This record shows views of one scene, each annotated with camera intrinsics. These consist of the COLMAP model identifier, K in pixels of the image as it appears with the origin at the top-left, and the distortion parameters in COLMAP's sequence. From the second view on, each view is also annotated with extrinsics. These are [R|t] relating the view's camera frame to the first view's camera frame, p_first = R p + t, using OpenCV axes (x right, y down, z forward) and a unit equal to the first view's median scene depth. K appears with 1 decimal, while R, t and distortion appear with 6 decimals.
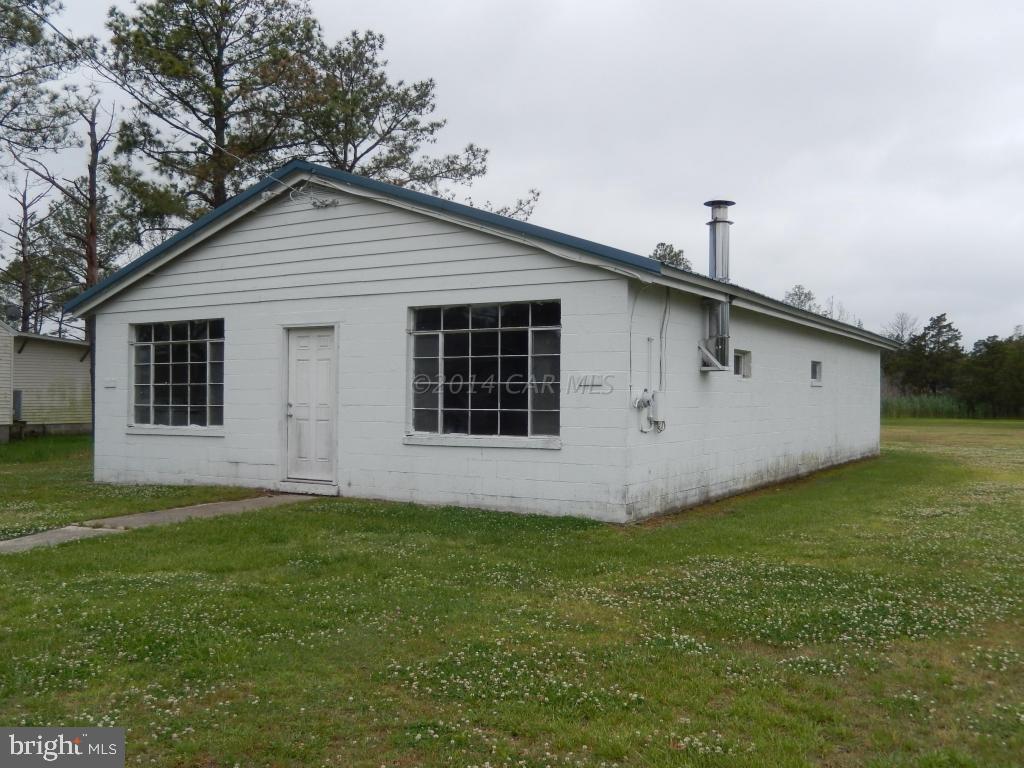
lens RADIAL K [[945.0, 0, 512.0], [0, 945.0, 385.9], [0, 0, 1]] dist [-0.003633, 0.000000]
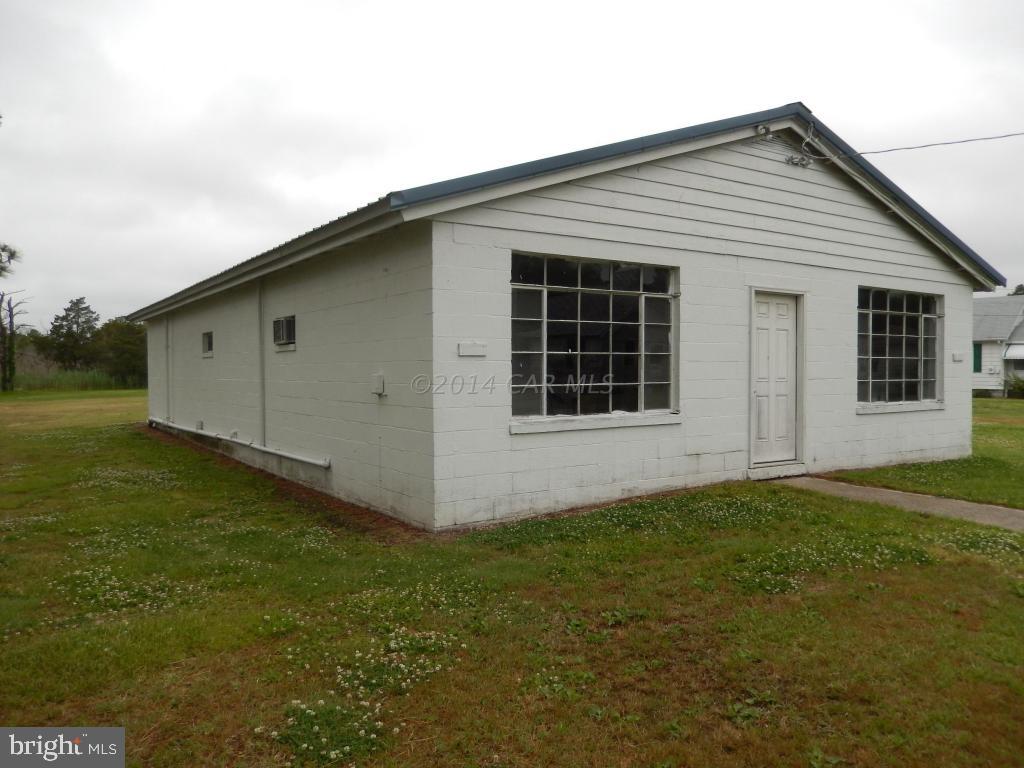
lens RADIAL K [[764.5, 0, 512.1], [0, 764.5, 383.5], [0, 0, 1]] dist [0.006052, 0.001106]
pose [[0.418720, -0.019712, 0.907901, -0.899323], [-0.005687, 0.999688, 0.024328, 0.007108], [-0.908098, -0.015350, 0.418477, 0.843799]]
